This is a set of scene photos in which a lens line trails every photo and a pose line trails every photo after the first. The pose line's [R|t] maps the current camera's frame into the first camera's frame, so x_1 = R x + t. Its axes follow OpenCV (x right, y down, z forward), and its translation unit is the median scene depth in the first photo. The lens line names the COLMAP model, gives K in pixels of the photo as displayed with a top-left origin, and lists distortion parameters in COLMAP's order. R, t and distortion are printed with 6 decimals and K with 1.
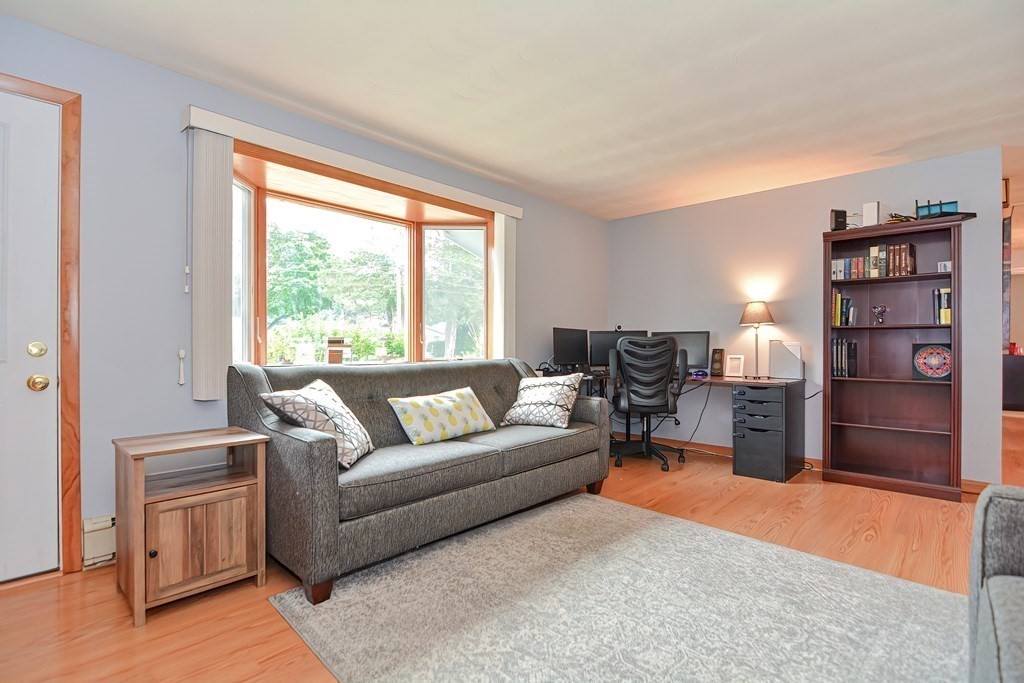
lens RADIAL K [[495.3, 0, 508.6], [0, 495.3, 342.7], [0, 0, 1]] dist [0.002664, -0.007347]
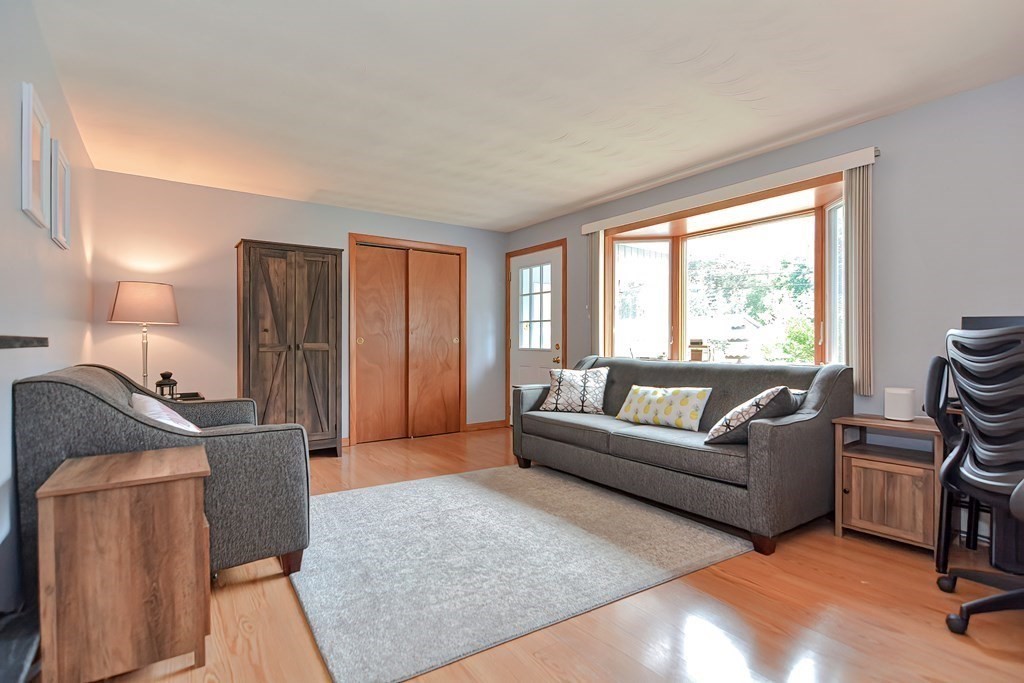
lens RADIAL K [[495.3, 0, 514.6], [0, 495.3, 342.6], [0, 0, 1]] dist [0.002664, -0.007347]
pose [[-0.185699, -0.000278, -0.982607, 0.973143], [-0.003298, 0.999995, 0.000340, -0.001951], [0.982601, 0.003304, -0.185699, 0.788924]]
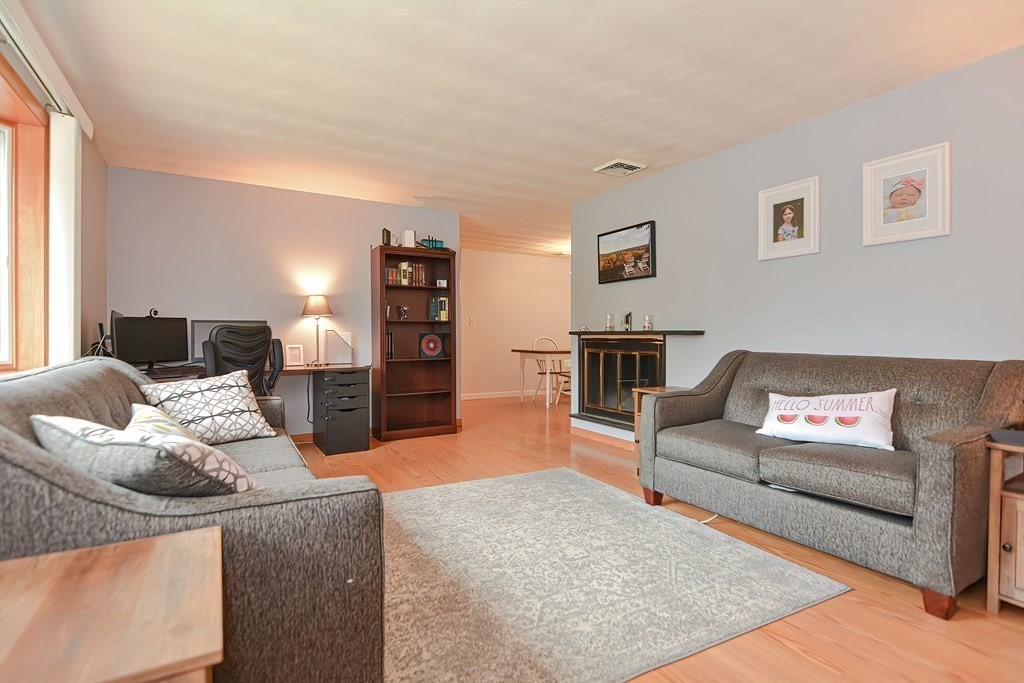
lens RADIAL K [[495.3, 0, 515.6], [0, 495.3, 336.6], [0, 0, 1]] dist [0.002664, -0.007347]
pose [[0.276243, -0.007063, 0.961062, -0.542159], [-0.001573, 0.999968, 0.007801, -0.000944], [-0.961086, -0.003666, 0.276224, 0.363459]]
